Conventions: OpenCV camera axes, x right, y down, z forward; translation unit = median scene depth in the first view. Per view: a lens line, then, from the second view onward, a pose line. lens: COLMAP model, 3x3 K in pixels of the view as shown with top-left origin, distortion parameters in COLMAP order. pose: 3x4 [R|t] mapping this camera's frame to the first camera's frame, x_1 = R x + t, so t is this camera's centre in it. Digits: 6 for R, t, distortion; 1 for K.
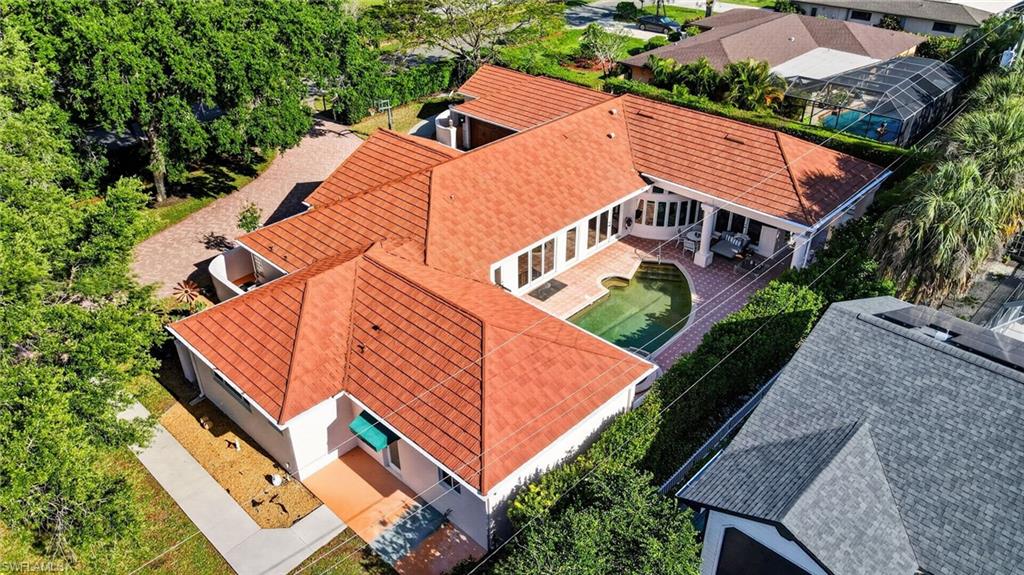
lens RADIAL K [[743.4, 0, 512.0], [0, 743.4, 287.5], [0, 0, 1]] dist [0.001802, 0.002739]
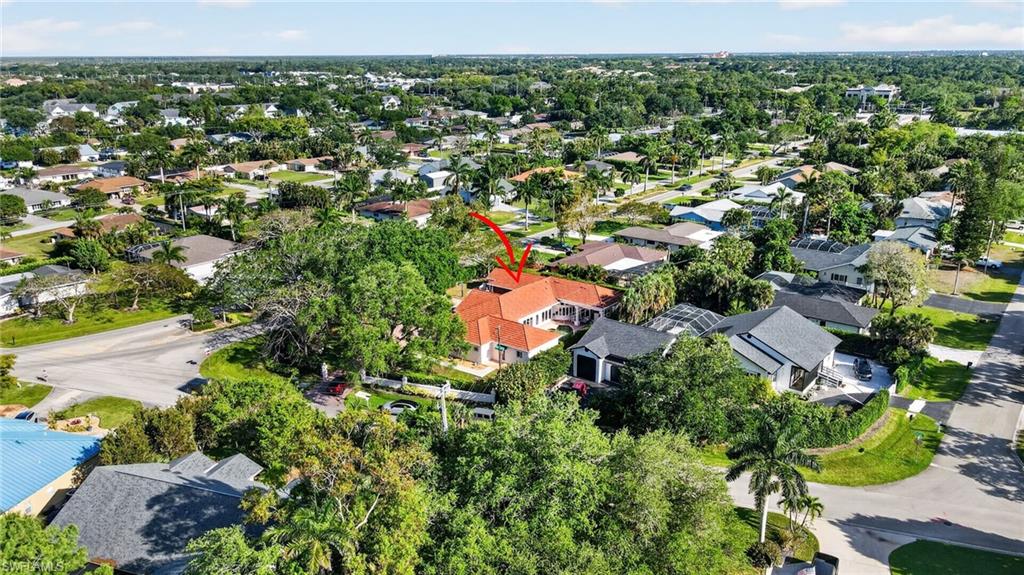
lens RADIAL K [[743.4, 0, 512.0], [0, 743.4, 287.5], [0, 0, 1]] dist [0.001802, 0.002739]
pose [[0.994108, -0.026322, 0.105150, -0.262692], [0.052329, 0.966080, -0.252886, 0.443497], [-0.094927, 0.256899, 0.961765, -1.541896]]
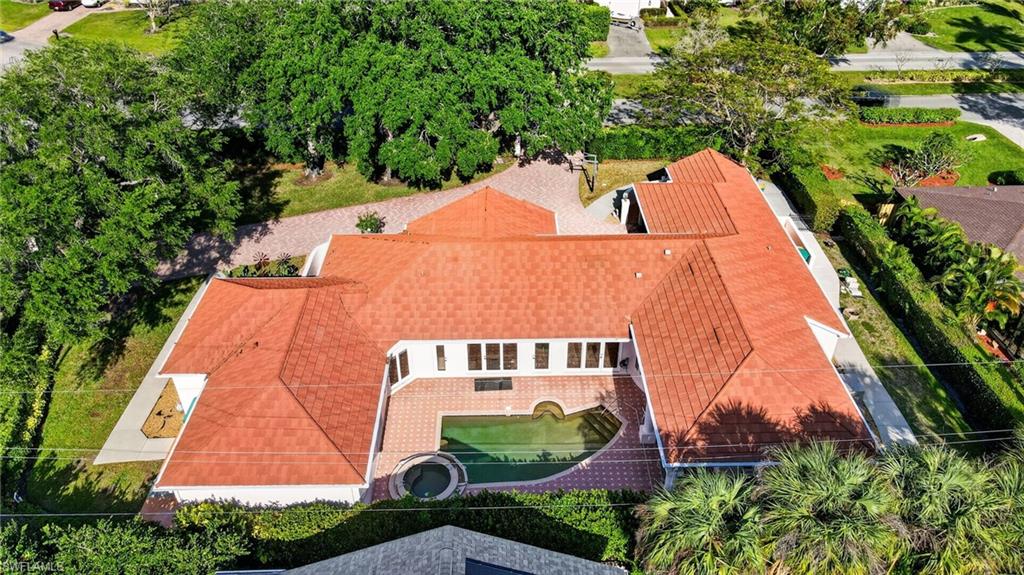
lens RADIAL K [[743.4, 0, 512.0], [0, 743.4, 287.5], [0, 0, 1]] dist [0.001802, 0.002739]
pose [[0.708584, 0.410266, -0.574100, 0.434076], [-0.375734, 0.908042, 0.185159, -0.229770], [0.597271, 0.084508, 0.797575, 0.094111]]
